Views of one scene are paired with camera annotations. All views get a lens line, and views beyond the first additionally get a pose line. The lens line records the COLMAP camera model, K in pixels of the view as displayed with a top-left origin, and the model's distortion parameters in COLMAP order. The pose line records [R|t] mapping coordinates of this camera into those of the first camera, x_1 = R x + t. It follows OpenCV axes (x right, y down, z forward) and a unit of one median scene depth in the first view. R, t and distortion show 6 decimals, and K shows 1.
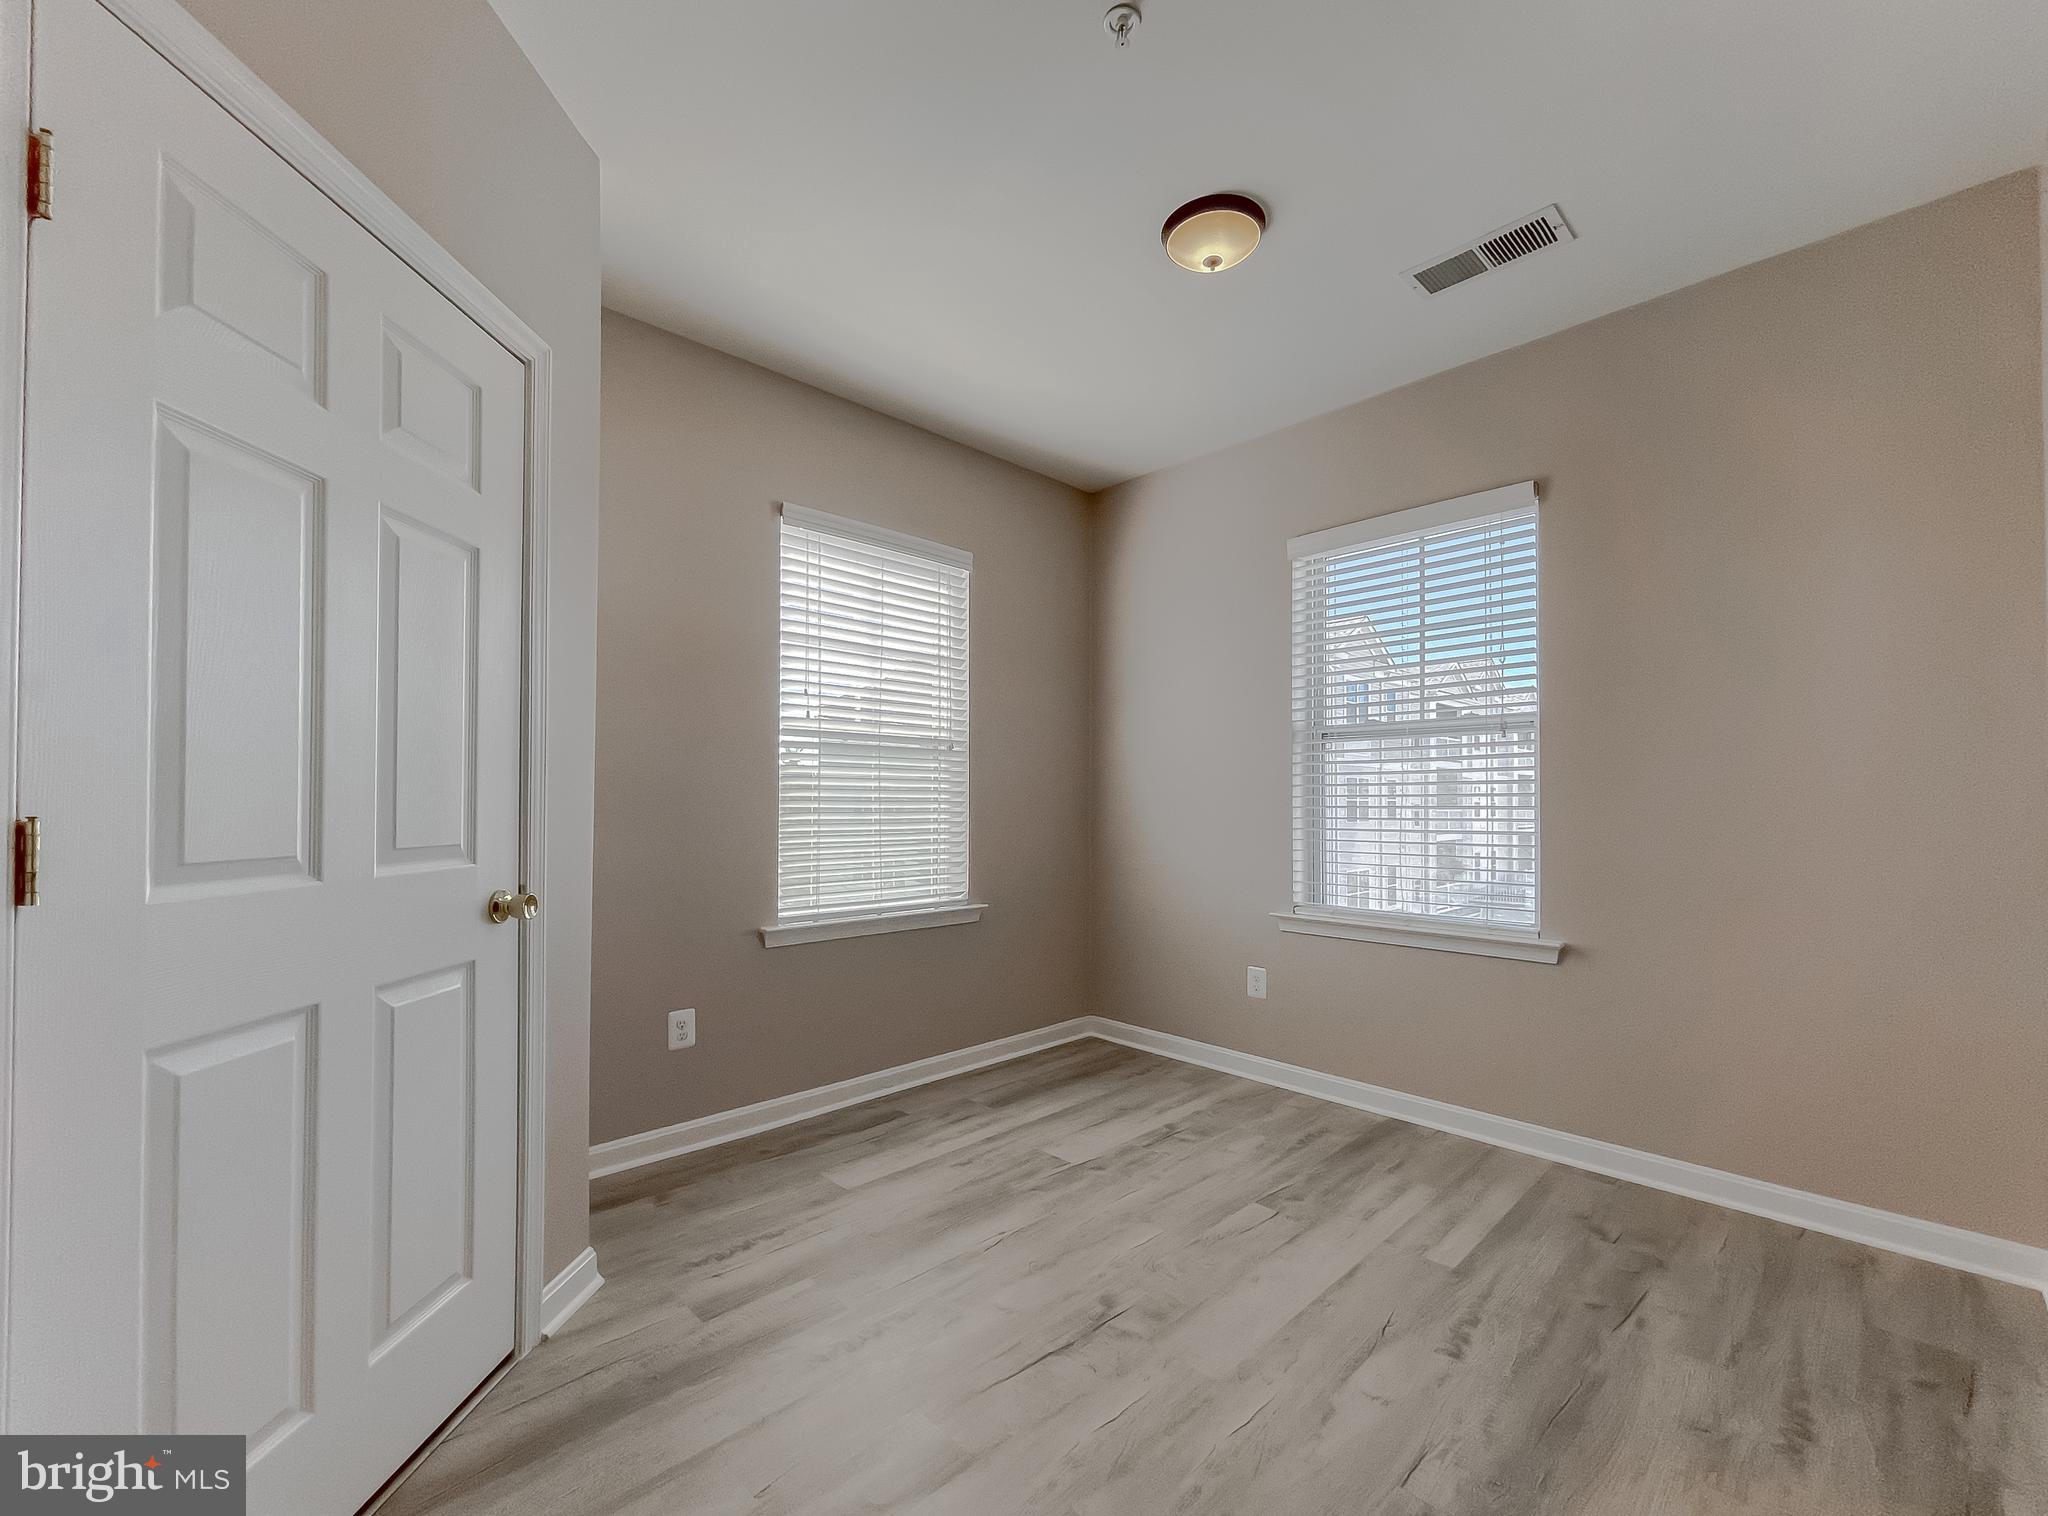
lens RADIAL K [[850.4, 0, 1020.7], [0, 850.4, 791.8], [0, 0, 1]] dist [-0.003969, -0.000263]
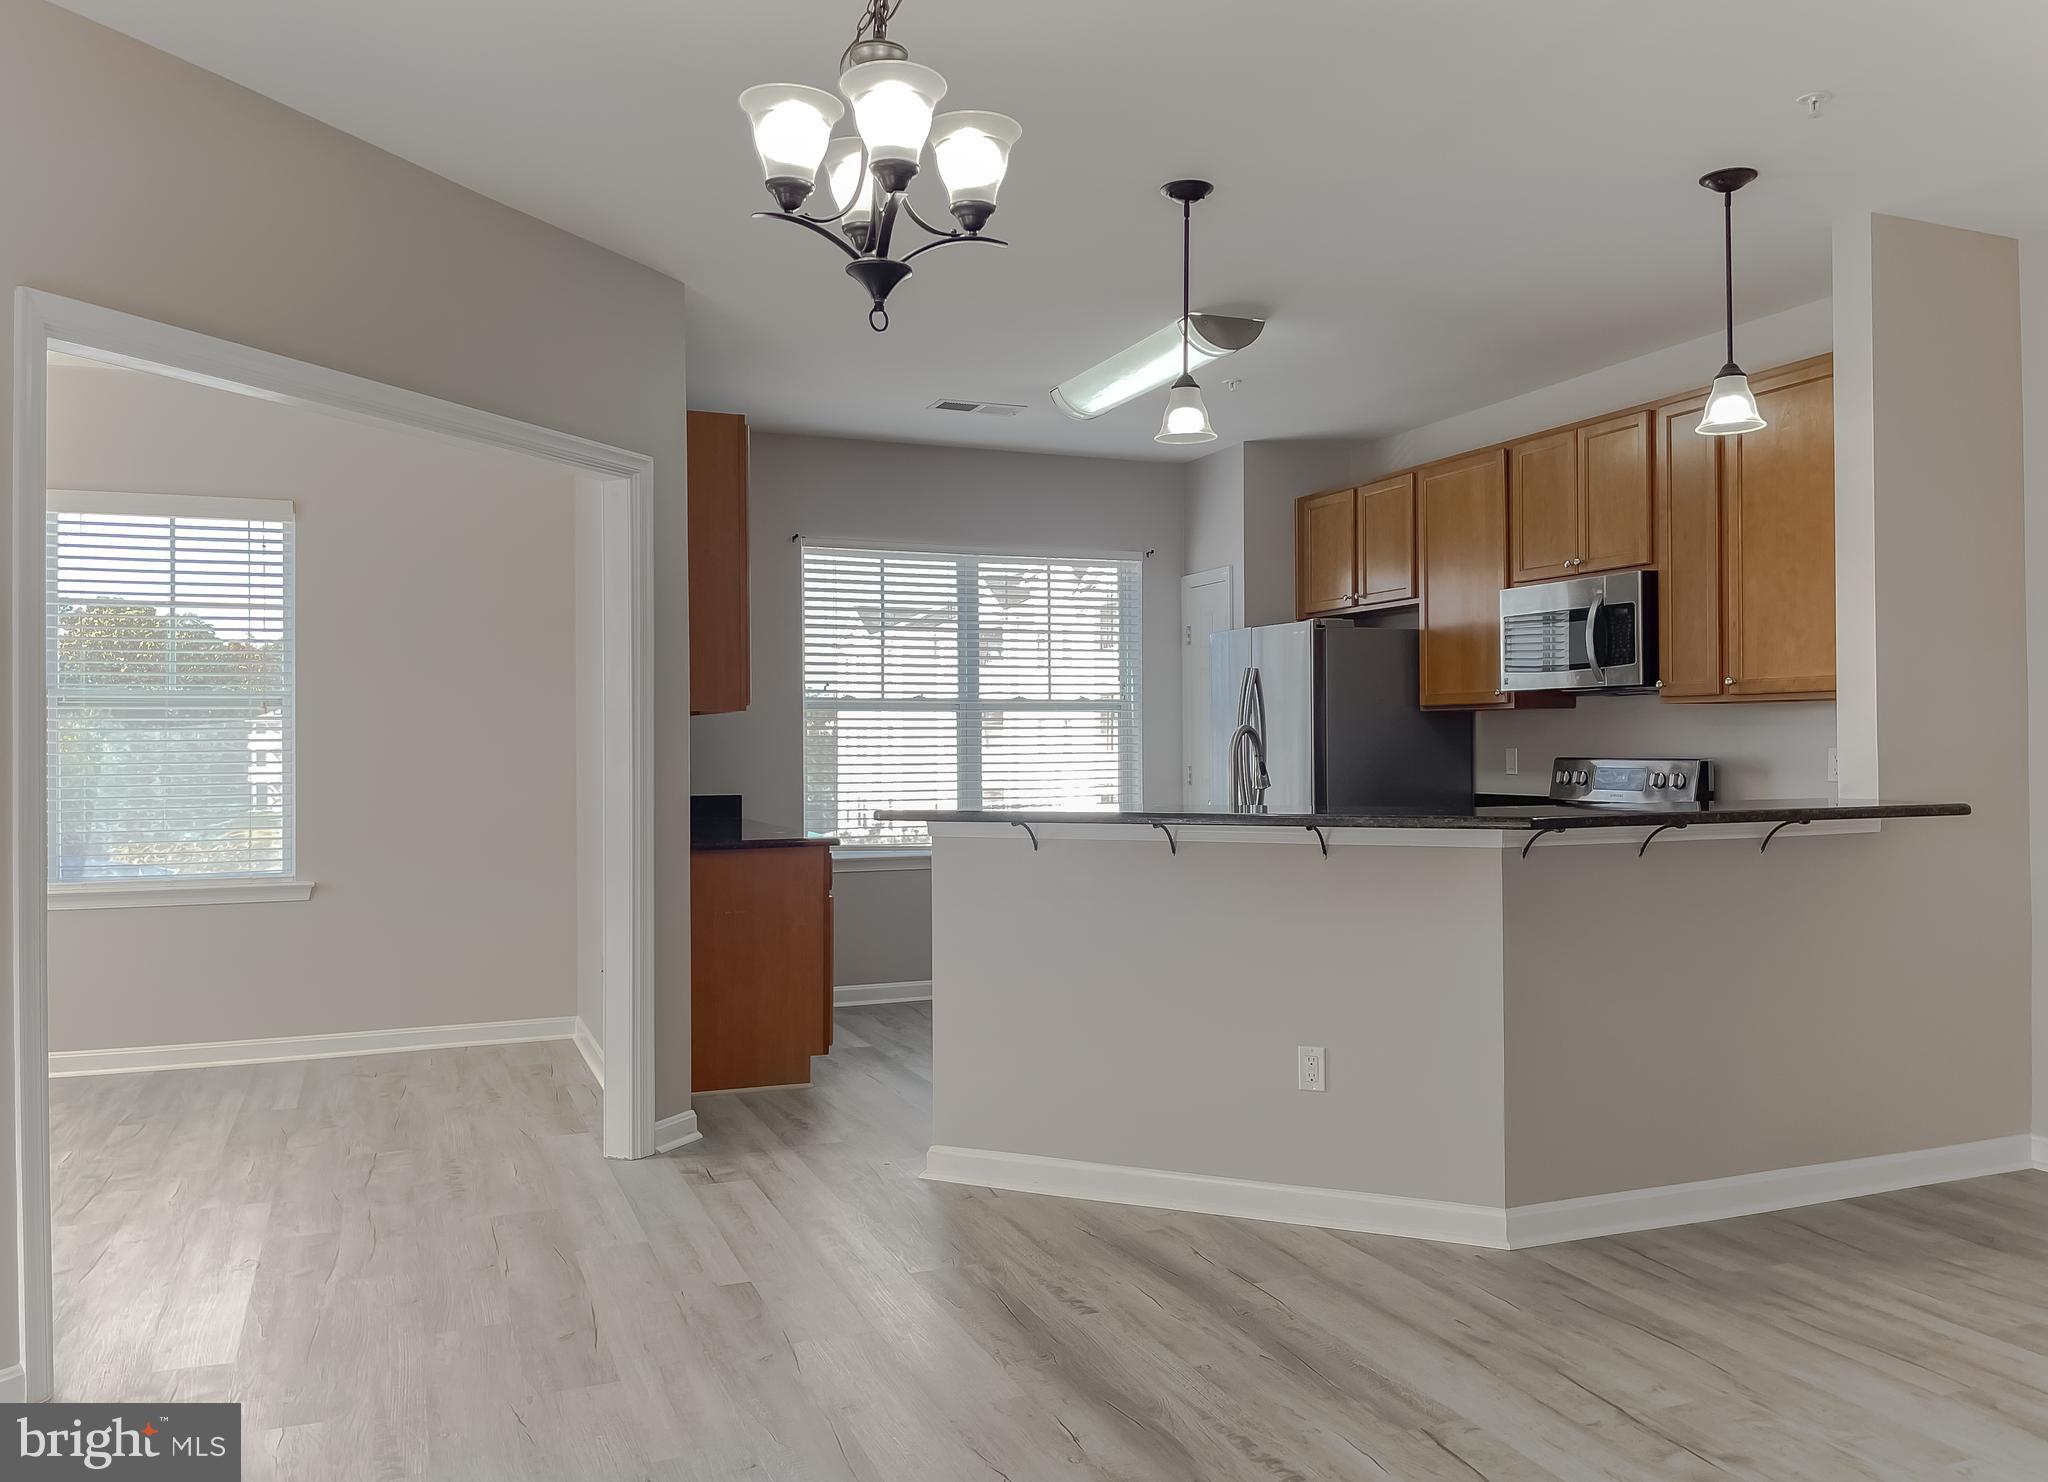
lens RADIAL K [[1559.7, 0, 1024.0], [0, 1559.7, 741.0], [0, 0, 1]] dist [0.043211, -0.040638]
pose [[0.373213, -0.004722, 0.927734, -0.988855], [-0.006845, 0.999946, 0.007843, -0.048573], [-0.927720, -0.009278, 0.373161, -0.737742]]
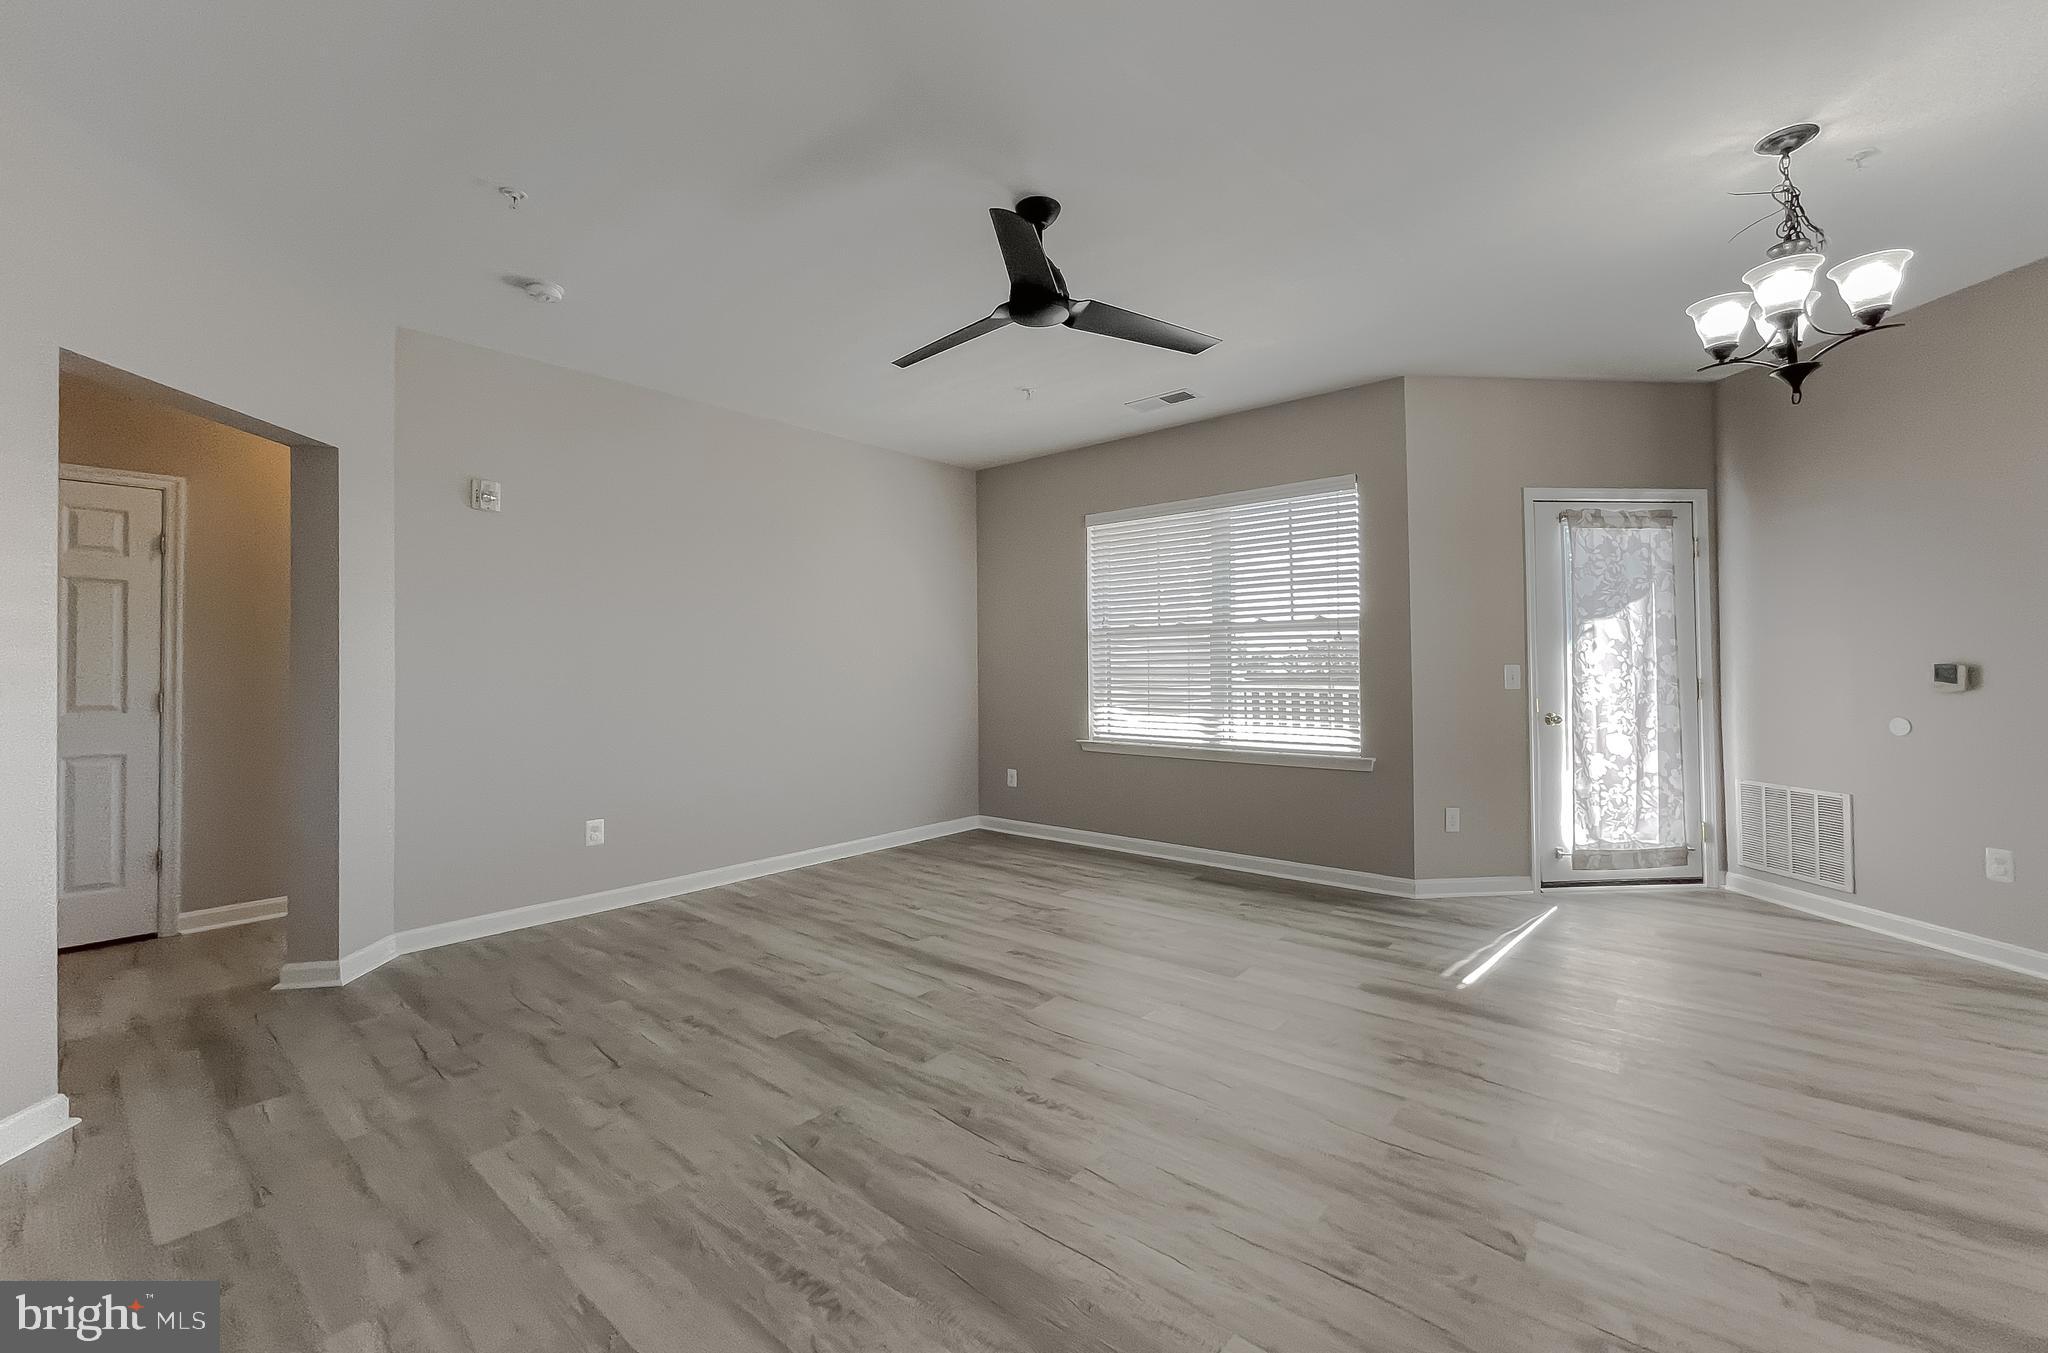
lens RADIAL K [[828.8, 0, 1018.0], [0, 828.8, 652.8], [0, 0, 1]] dist [0.000809, 0.000077]
pose [[0.099527, -0.022367, -0.994783, 0.439659], [0.028136, 0.999411, -0.019656, -0.036457], [0.994637, -0.026033, 0.100098, -1.148417]]
